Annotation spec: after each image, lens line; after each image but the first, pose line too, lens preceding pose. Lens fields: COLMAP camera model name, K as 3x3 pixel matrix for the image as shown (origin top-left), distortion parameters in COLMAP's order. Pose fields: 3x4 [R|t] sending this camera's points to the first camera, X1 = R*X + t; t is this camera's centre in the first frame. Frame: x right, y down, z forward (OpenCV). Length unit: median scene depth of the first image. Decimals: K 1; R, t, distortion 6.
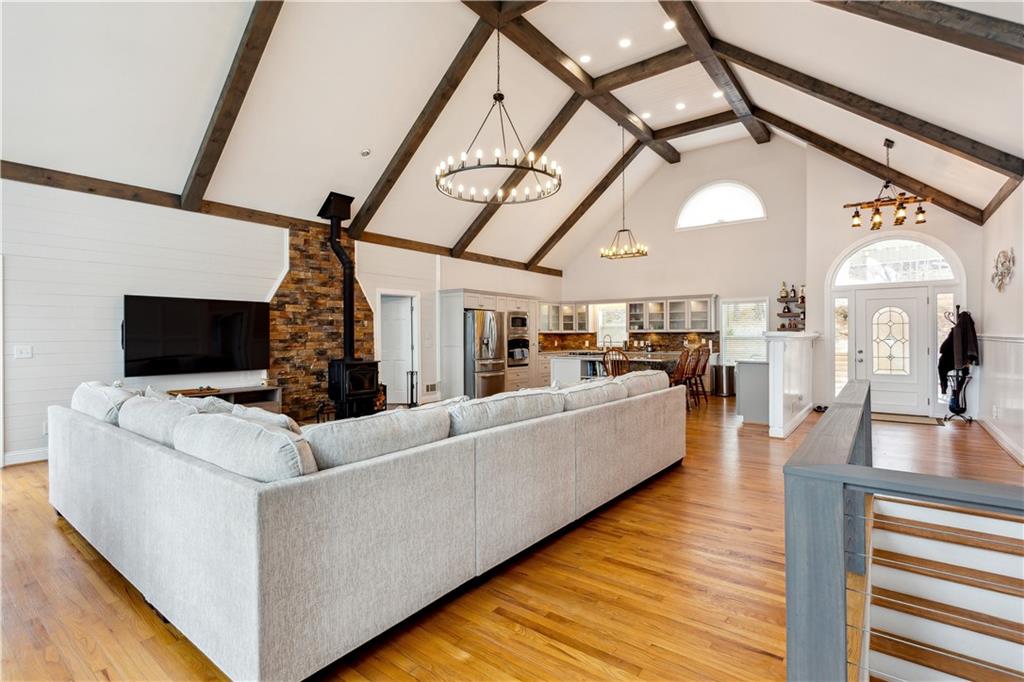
lens RADIAL K [[494.2, 0, 503.5], [0, 494.2, 333.1], [0, 0, 1]] dist [-0.002628, 0.002758]
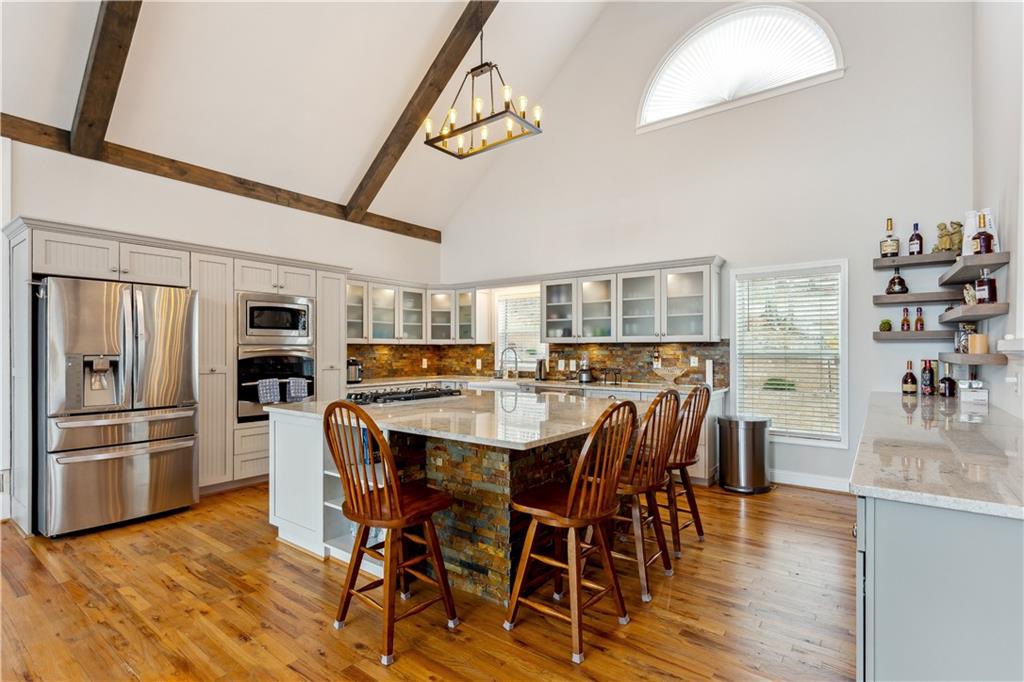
lens RADIAL K [[494.2, 0, 505.8], [0, 494.2, 349.3], [0, 0, 1]] dist [-0.002628, 0.002758]
pose [[0.999892, 0.001810, 0.014582, 0.239942], [-0.001902, 0.999978, 0.006299, 0.002379], [-0.014571, -0.006326, 0.999874, 0.584301]]
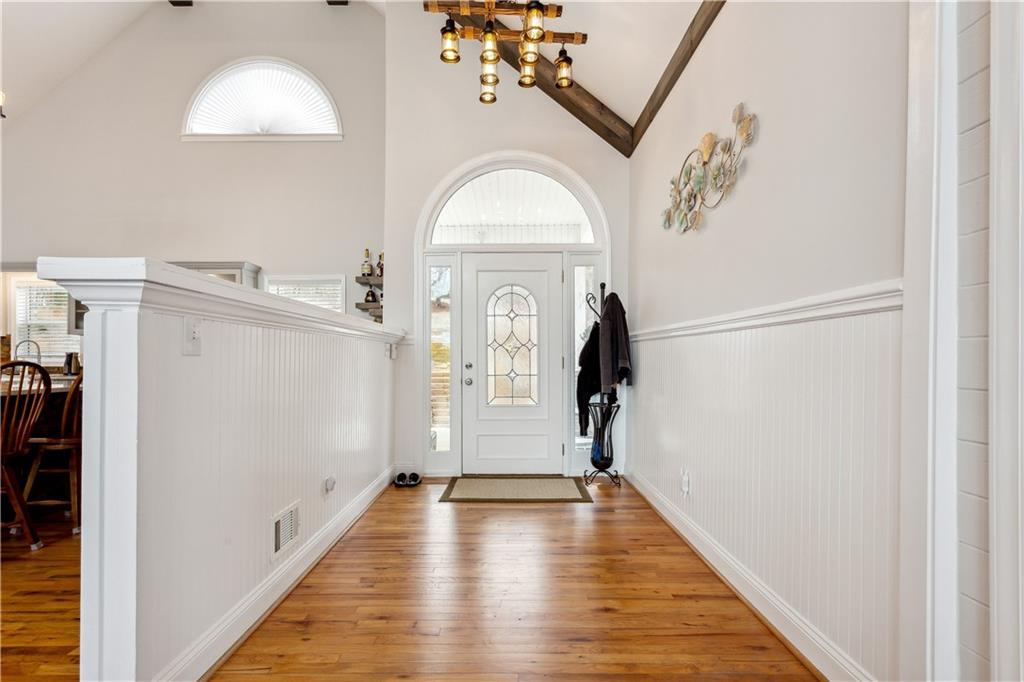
lens RADIAL K [[494.2, 0, 513.6], [0, 494.2, 360.1], [0, 0, 1]] dist [-0.002628, 0.002758]
pose [[0.781992, -0.000327, 0.623288, 0.334001], [-0.002571, 0.999990, 0.003751, 0.023166], [-0.623283, -0.004536, 0.781983, 0.429912]]
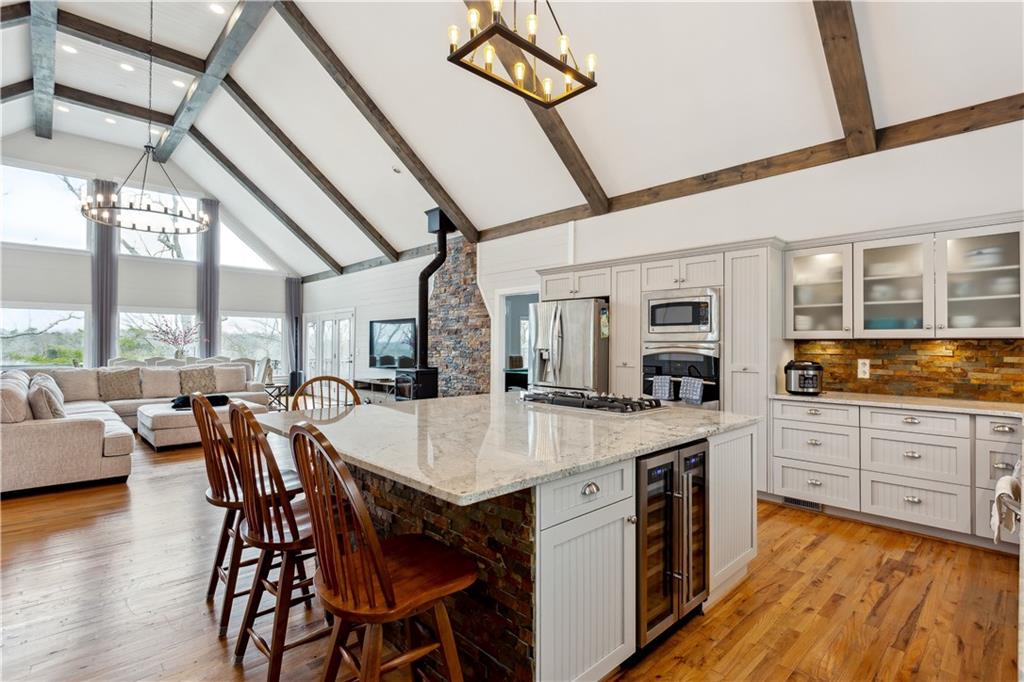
lens RADIAL K [[494.2, 0, 507.3], [0, 494.2, 335.8], [0, 0, 1]] dist [-0.002628, 0.002758]
pose [[-0.149804, -0.014712, -0.988606, 0.497761], [0.004582, 0.999868, -0.015574, 0.002406], [0.988705, -0.006863, -0.149717, 0.965726]]
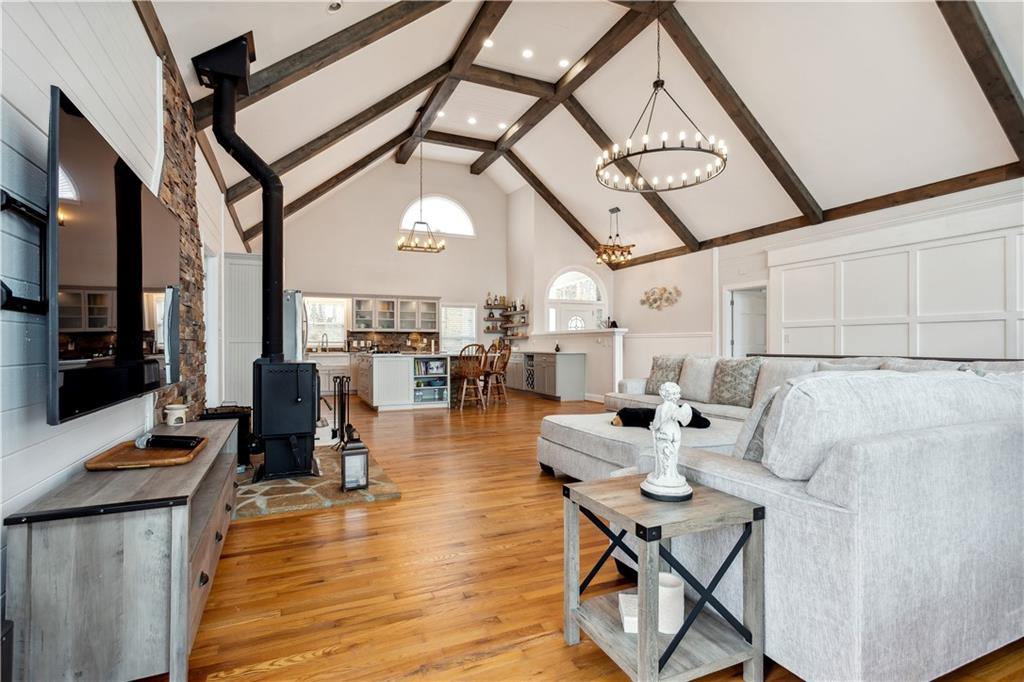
lens RADIAL K [[494.2, 0, 512.0], [0, 494.2, 338.5], [0, 0, 1]] dist [-0.002628, 0.002758]
pose [[0.455506, 0.012047, 0.890151, -0.490968], [-0.004119, 0.999926, -0.011425, 0.024772], [-0.890223, 0.001538, 0.455522, 0.381163]]
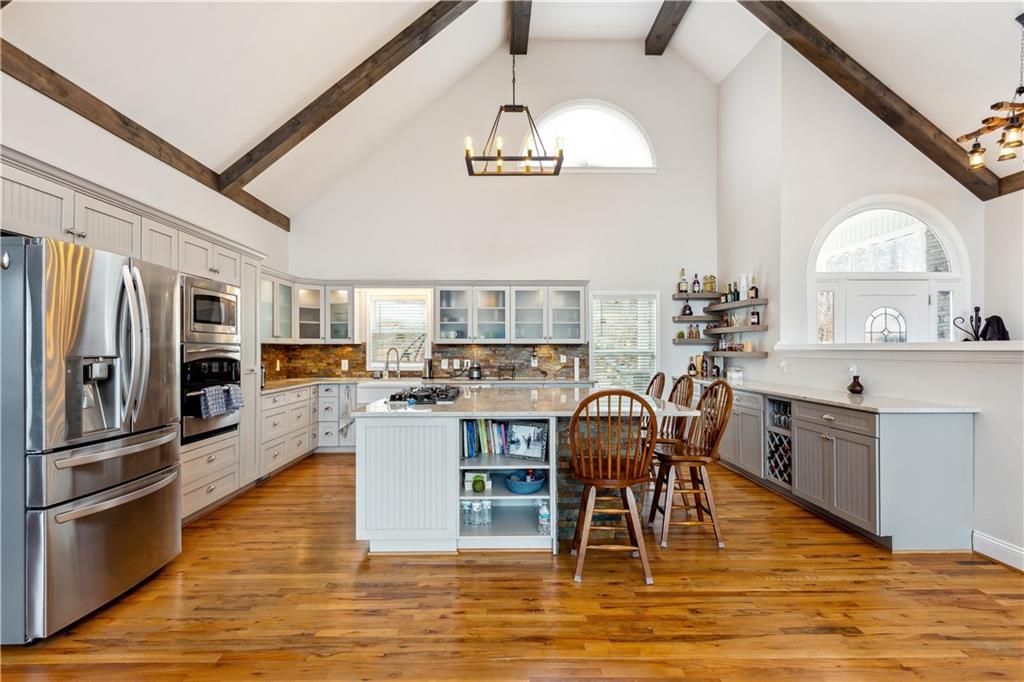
lens RADIAL K [[494.2, 0, 509.0], [0, 494.2, 344.3], [0, 0, 1]] dist [-0.002628, 0.002758]
pose [[0.771931, 0.008628, 0.635648, -0.032368], [-0.005019, 0.999959, -0.007478, 0.003586], [-0.635686, 0.002582, 0.771943, 0.624405]]
